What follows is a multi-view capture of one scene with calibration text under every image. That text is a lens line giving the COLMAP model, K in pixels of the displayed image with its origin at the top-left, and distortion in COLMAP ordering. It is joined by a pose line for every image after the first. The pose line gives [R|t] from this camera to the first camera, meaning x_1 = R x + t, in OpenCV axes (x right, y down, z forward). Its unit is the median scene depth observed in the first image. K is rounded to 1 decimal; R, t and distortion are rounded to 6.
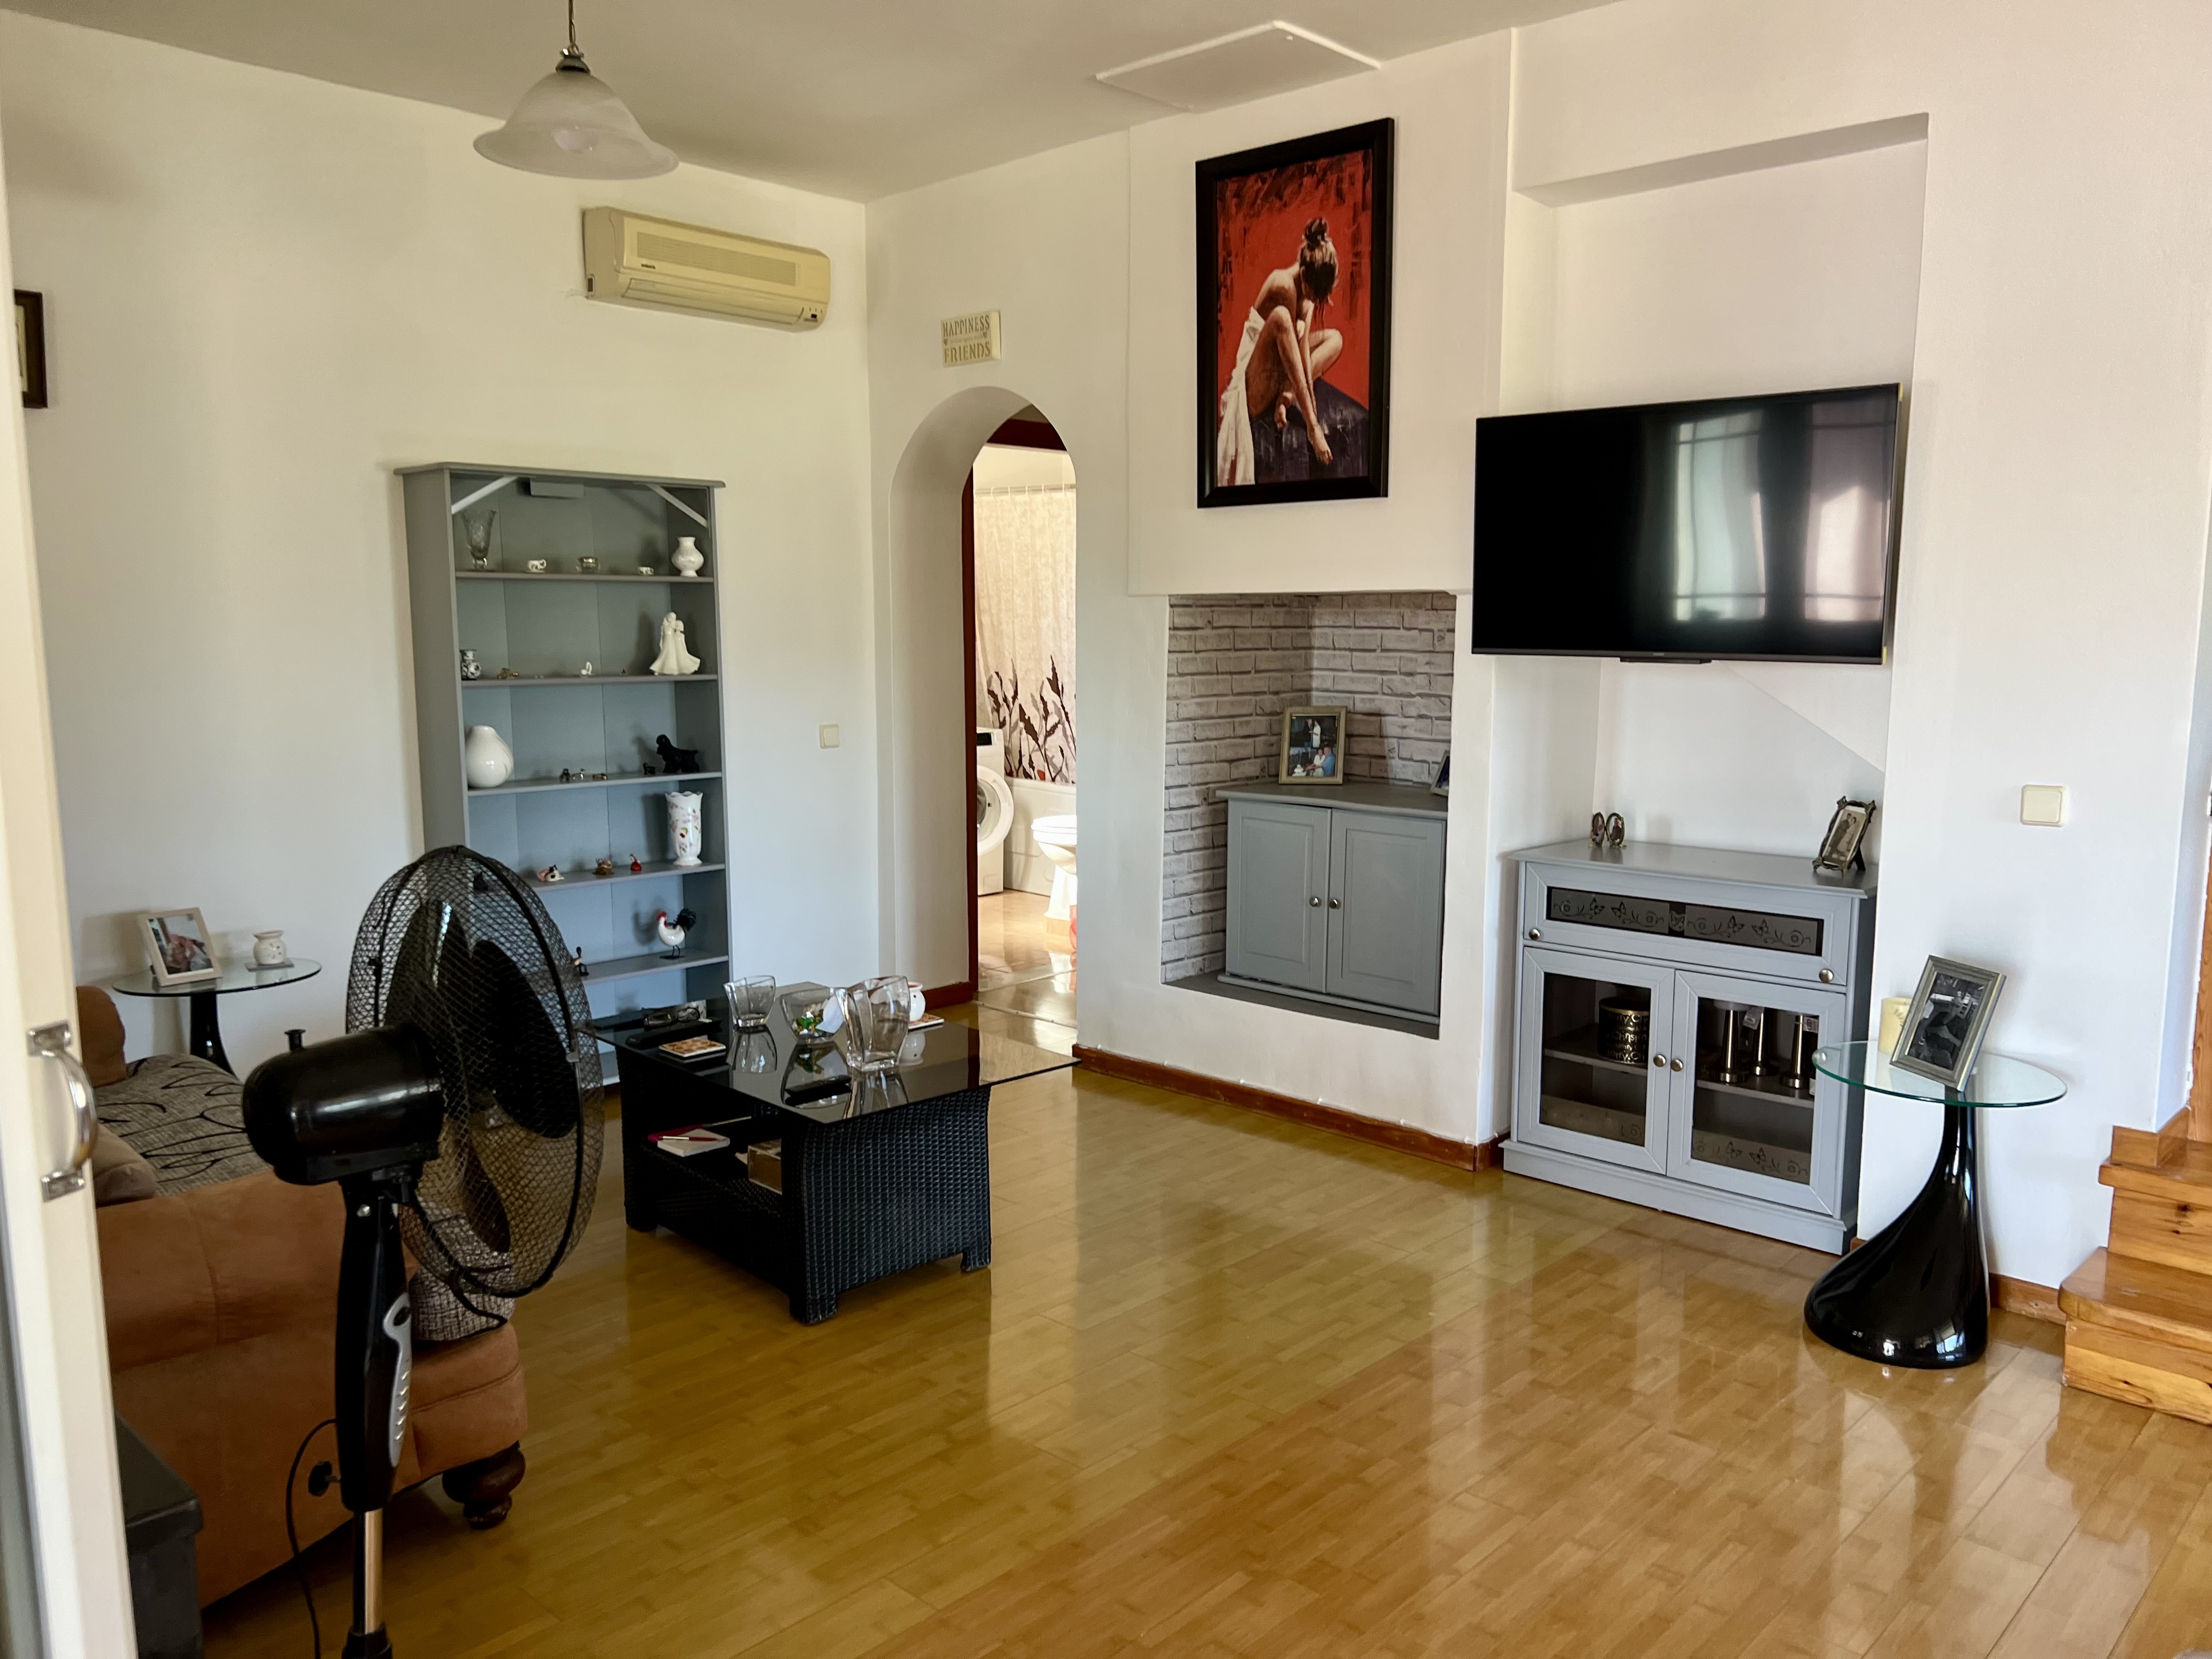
lens RADIAL K [[1648.2, 0, 1106.0], [0, 1648.2, 829.5], [0, 0, 1]] dist [0.053562, -0.070016]
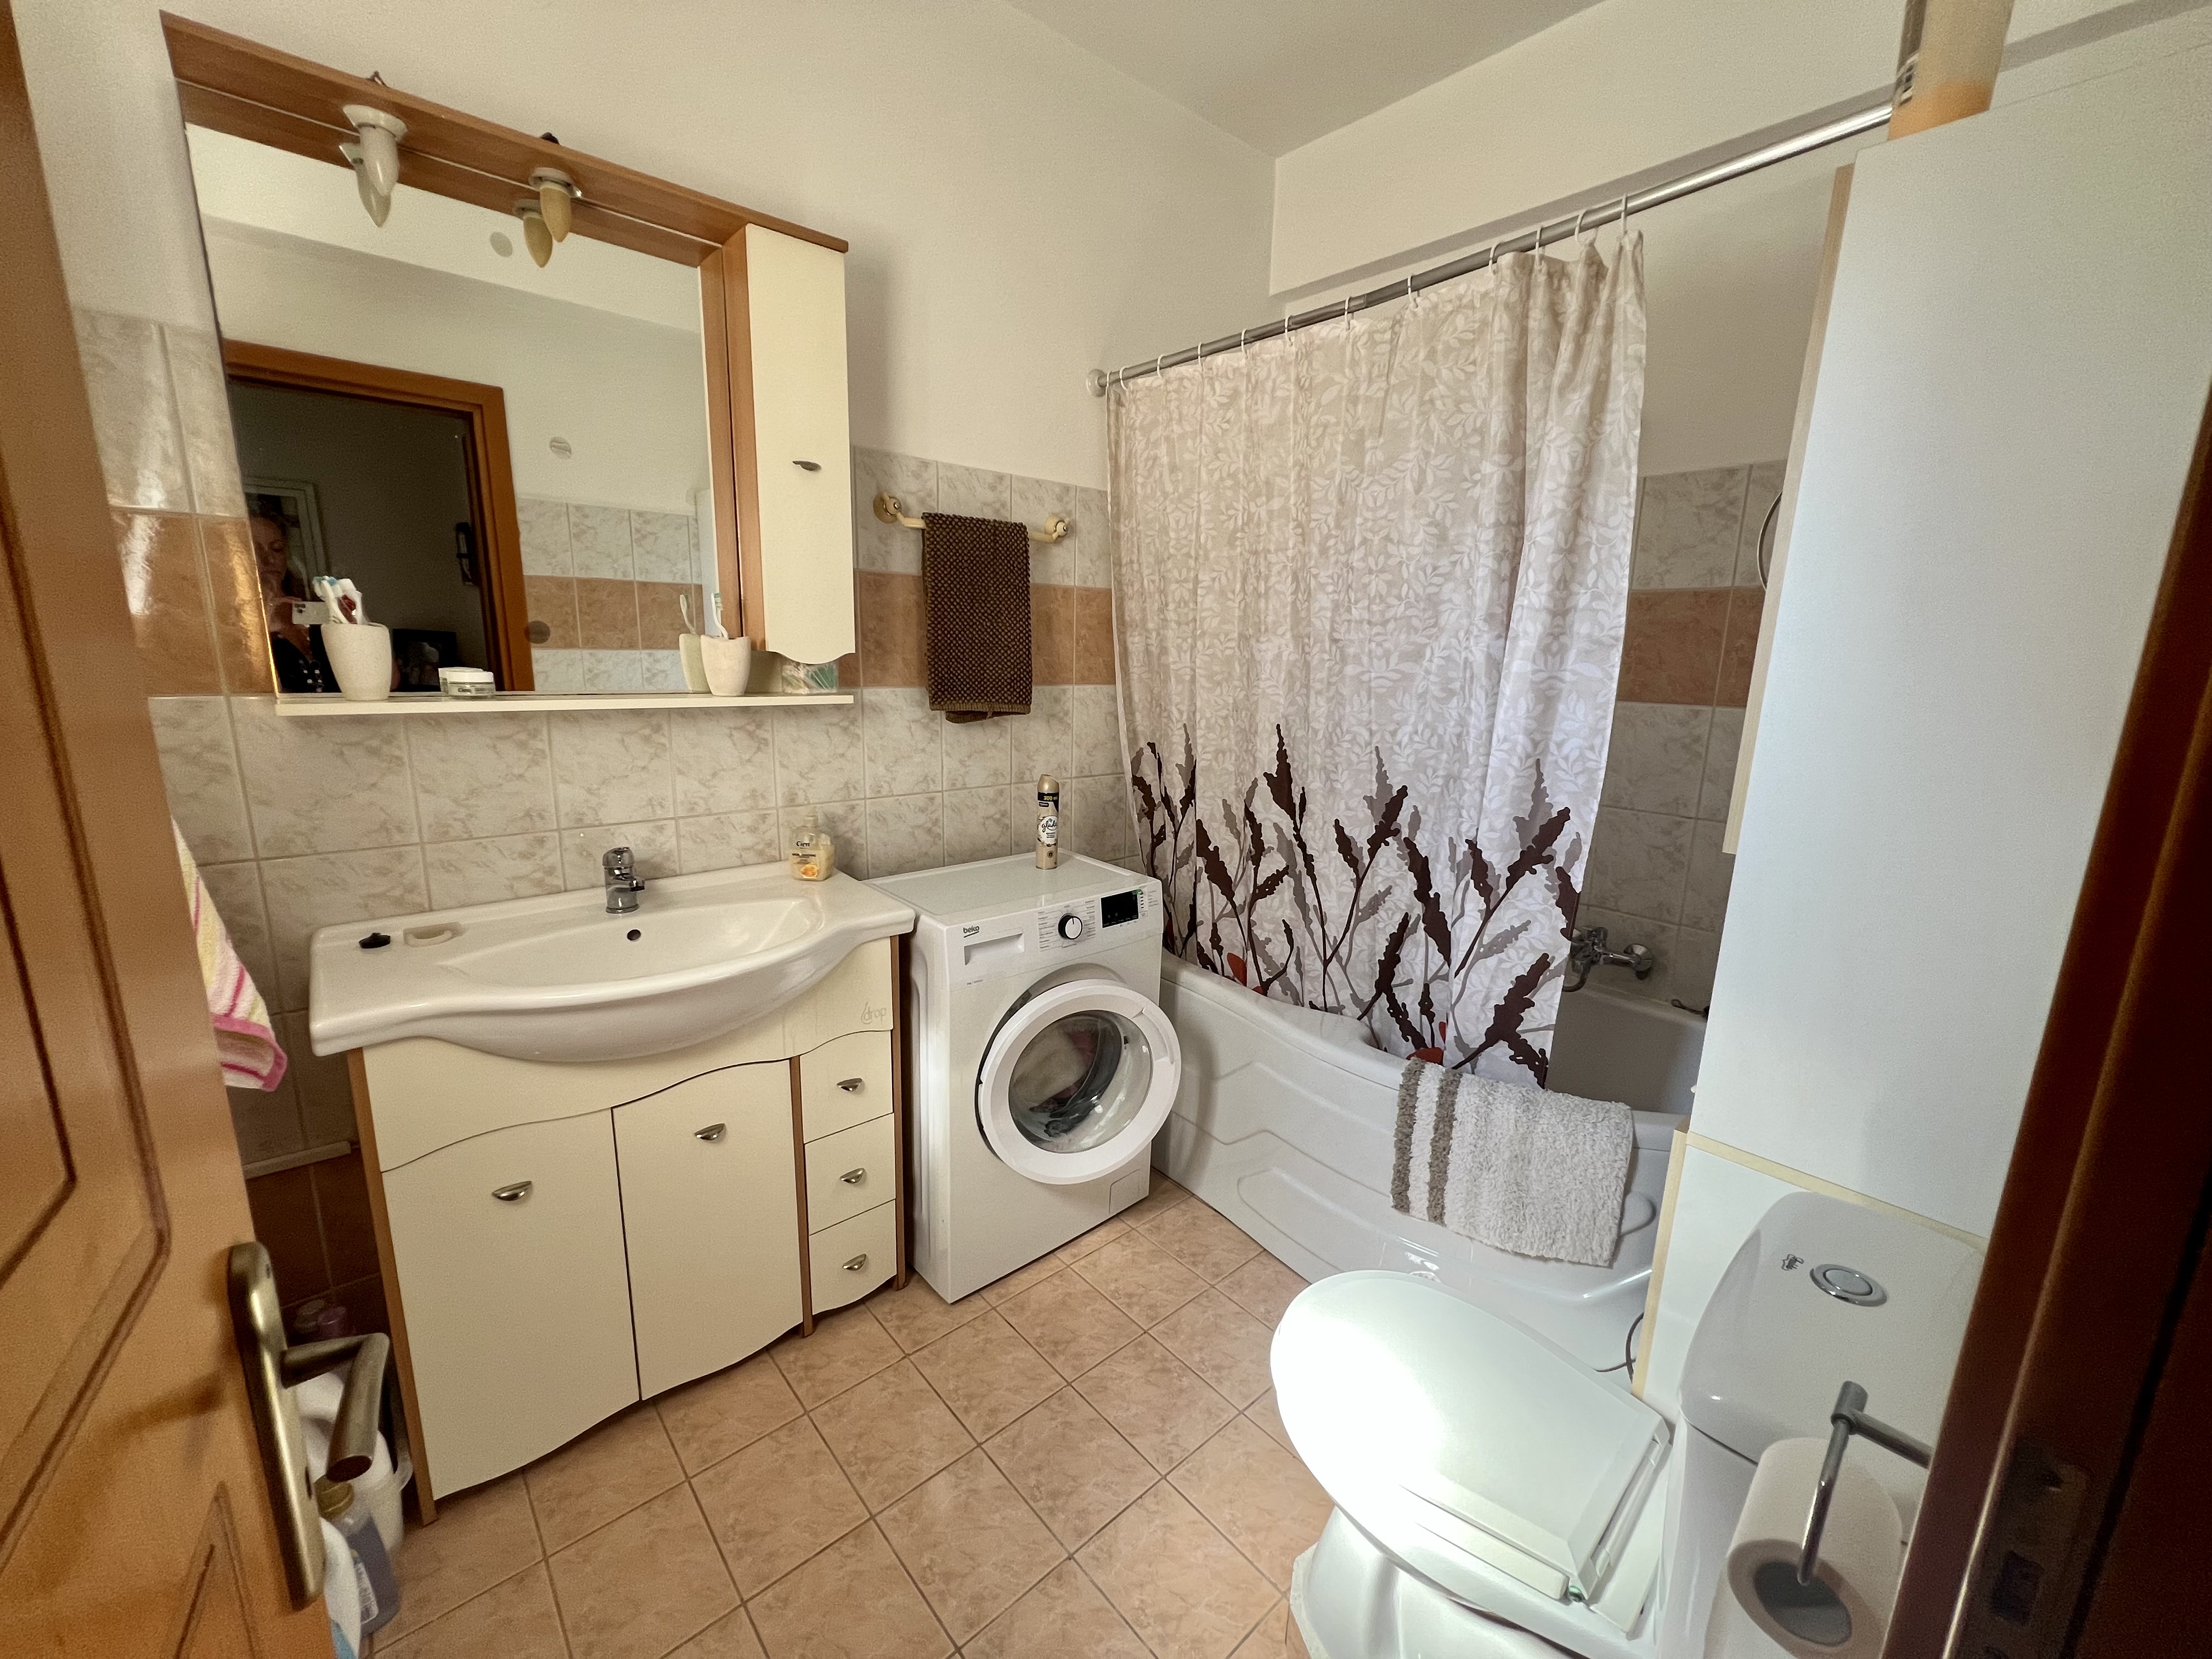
lens RADIAL K [[884.6, 0, 1106.0], [0, 884.6, 829.5], [0, 0, 1]] dist [-0.000166, -0.000007]
pose [[0.994963, 0.044934, -0.089608, -0.056298], [-0.038595, 0.996711, 0.071264, -0.091181], [0.092515, -0.067446, 0.993424, 0.745556]]
